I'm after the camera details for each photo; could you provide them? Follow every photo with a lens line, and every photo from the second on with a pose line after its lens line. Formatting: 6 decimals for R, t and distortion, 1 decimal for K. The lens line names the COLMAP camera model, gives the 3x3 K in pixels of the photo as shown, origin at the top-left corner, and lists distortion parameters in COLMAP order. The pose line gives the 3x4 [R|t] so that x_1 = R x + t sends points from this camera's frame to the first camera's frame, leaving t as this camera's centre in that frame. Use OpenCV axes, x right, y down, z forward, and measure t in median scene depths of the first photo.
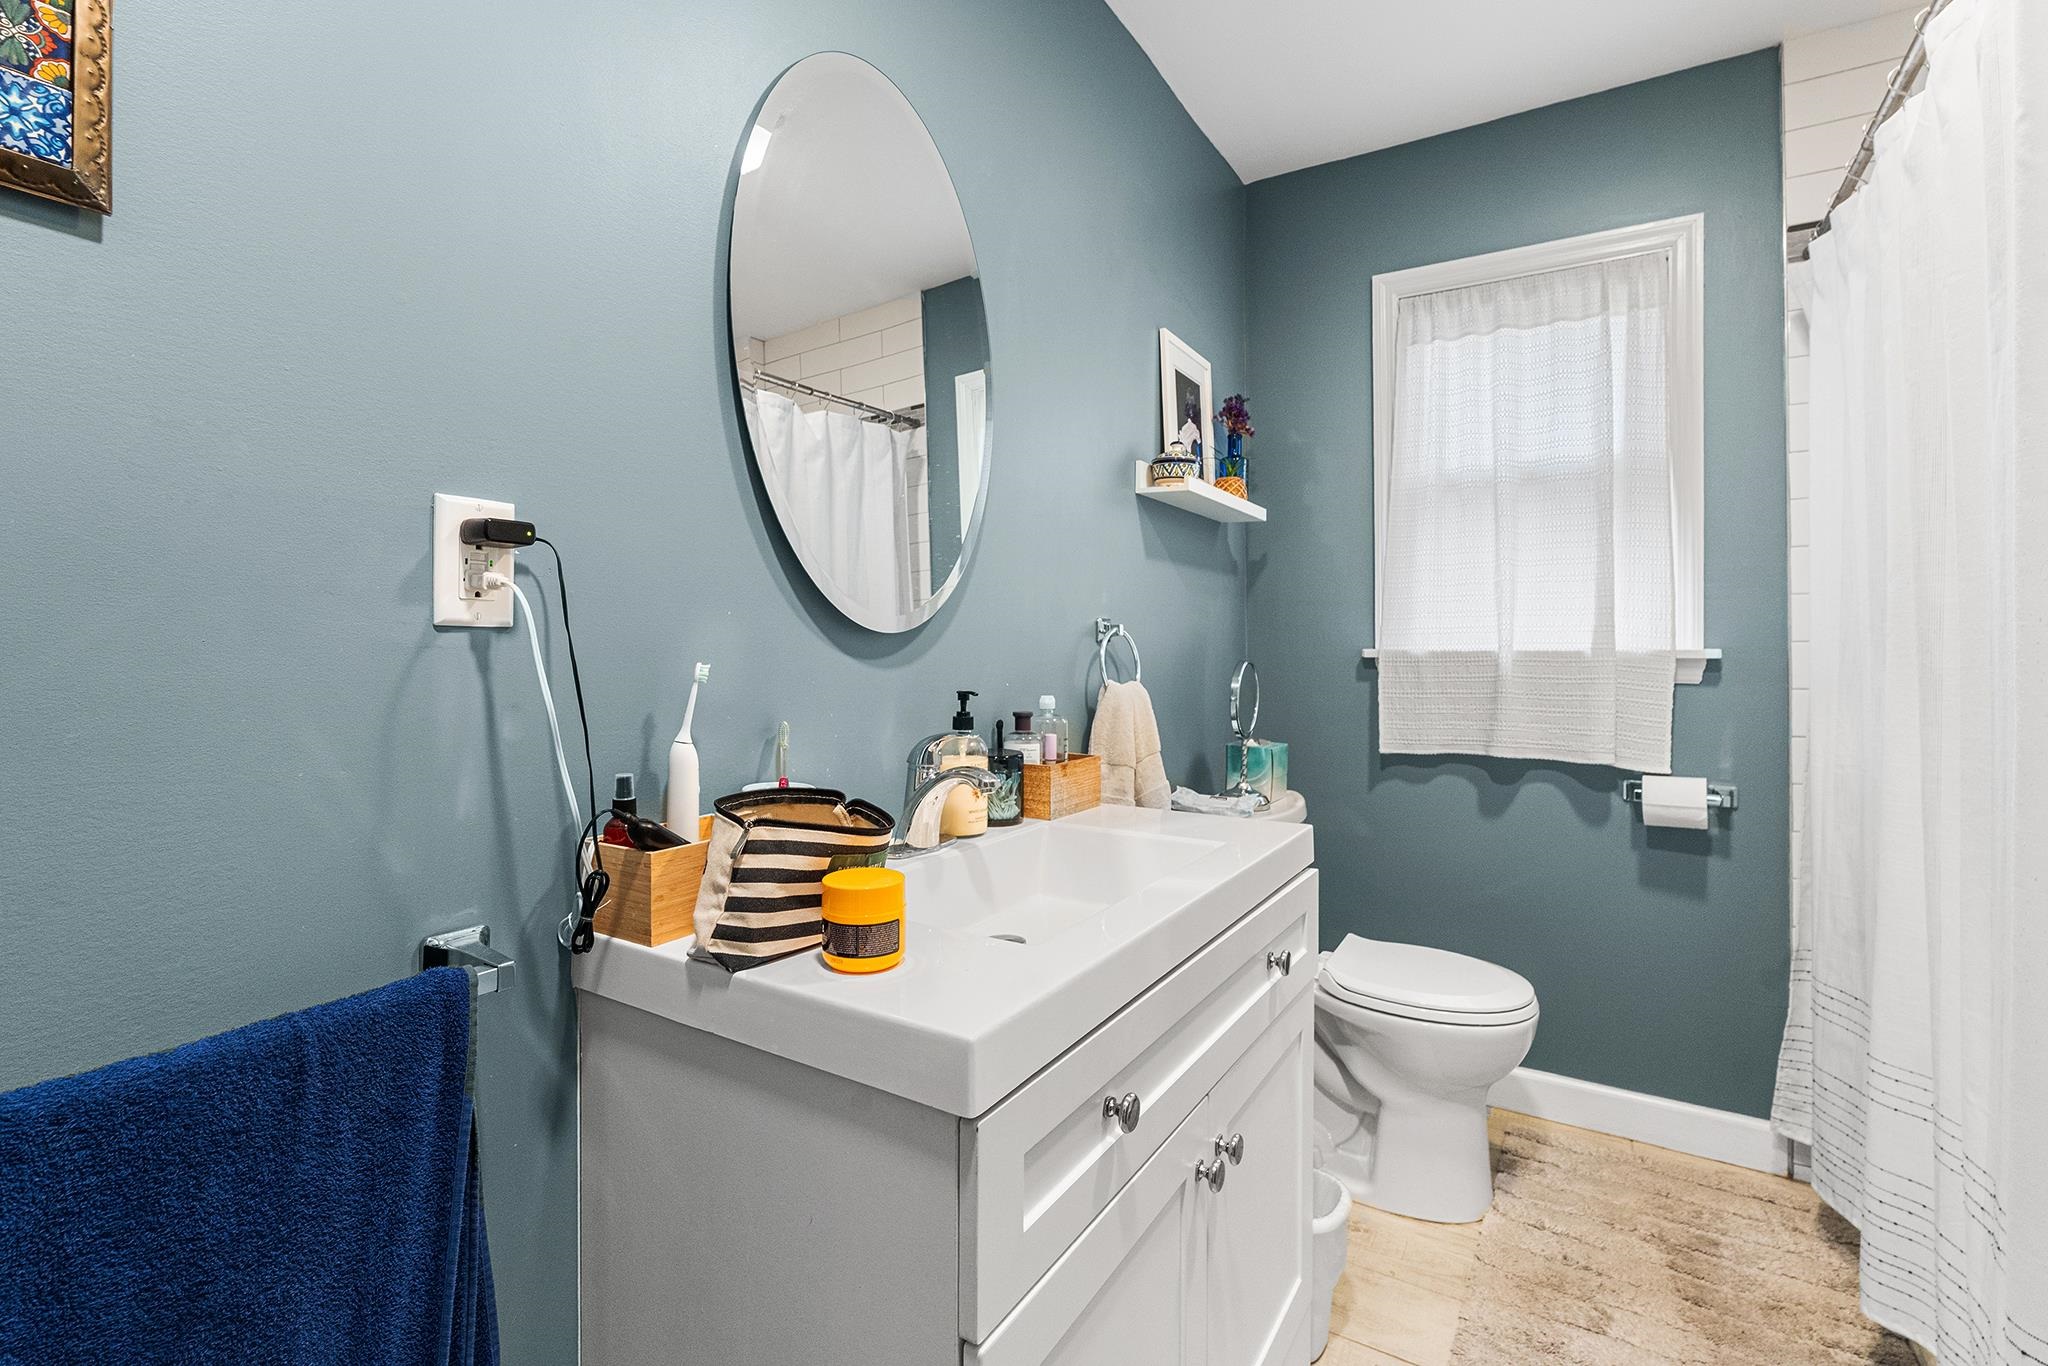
lens RADIAL K [[927.9, 0, 1020.5], [0, 927.9, 633.8], [0, 0, 1]] dist [-0.009979, 0.000779]
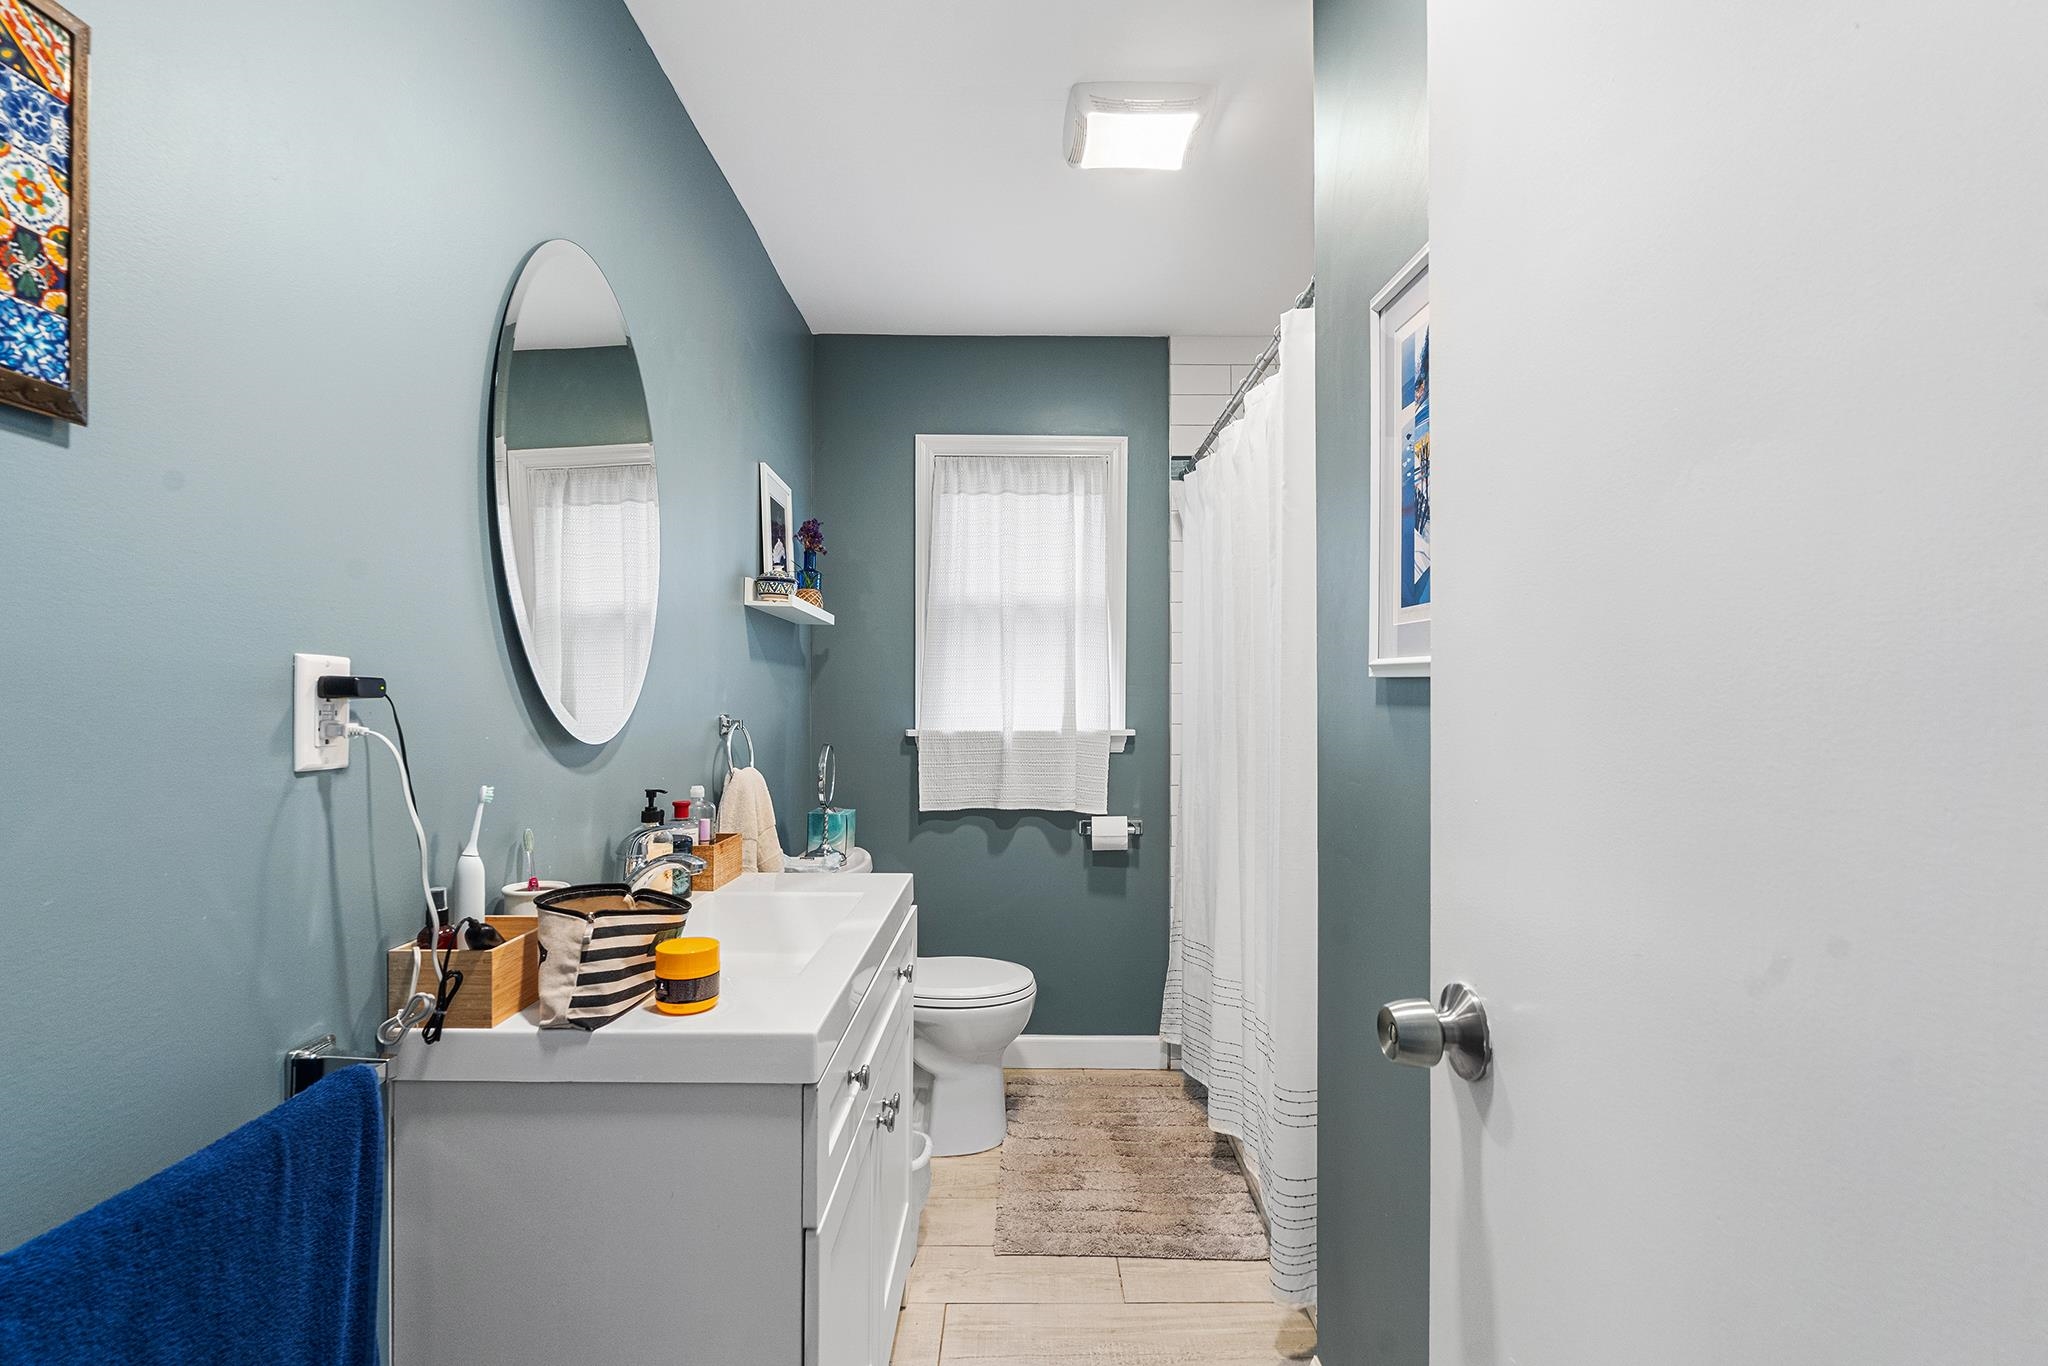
lens RADIAL K [[932.8, 0, 1024.0], [0, 932.8, 683.0], [0, 0, 1]] dist [-0.017061, 0.000255]
pose [[0.840061, 0.008809, 0.542421, -0.241933], [-0.008517, 0.999959, -0.003049, -0.058522], [-0.542426, -0.002058, 0.840101, -0.199978]]
